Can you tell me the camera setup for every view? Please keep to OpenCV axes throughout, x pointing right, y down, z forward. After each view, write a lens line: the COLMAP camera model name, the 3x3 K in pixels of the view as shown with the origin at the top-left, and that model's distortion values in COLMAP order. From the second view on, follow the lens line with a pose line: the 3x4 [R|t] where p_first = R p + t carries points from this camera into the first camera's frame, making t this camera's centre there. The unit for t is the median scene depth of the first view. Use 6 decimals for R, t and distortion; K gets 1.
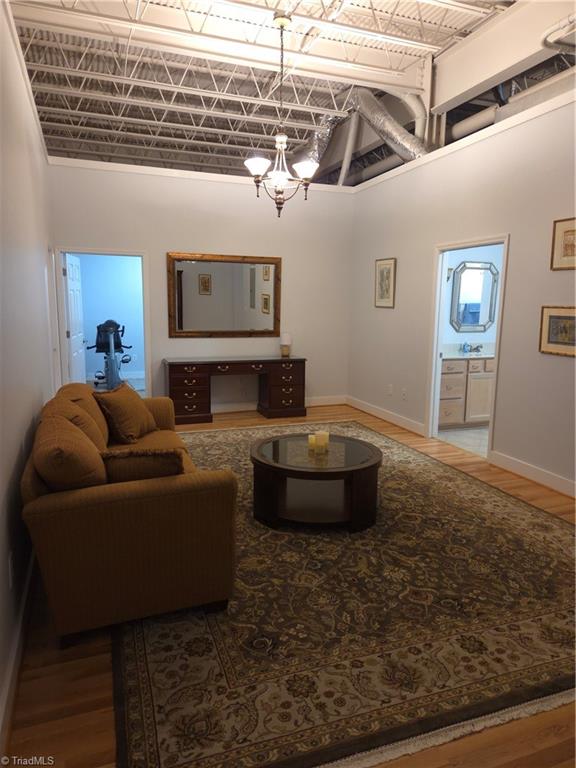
lens RADIAL K [[521.1, 0, 281.6], [0, 521.1, 381.1], [0, 0, 1]] dist [0.043243, -0.035105]
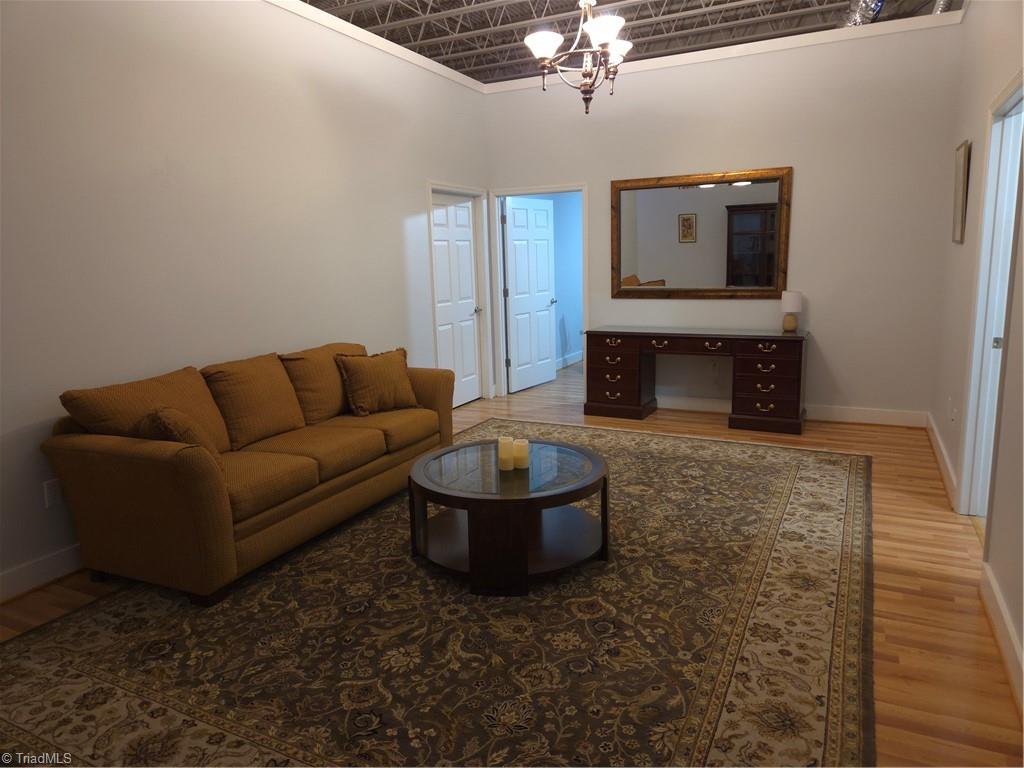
lens RADIAL K [[694.8, 0, 513.9], [0, 694.8, 384.2], [0, 0, 1]] dist [0.043243, -0.035105]
pose [[0.685690, 0.108062, -0.719828, 0.671413], [-0.081899, 0.994093, 0.071221, -0.033847], [0.723272, 0.010118, 0.690489, 0.369307]]
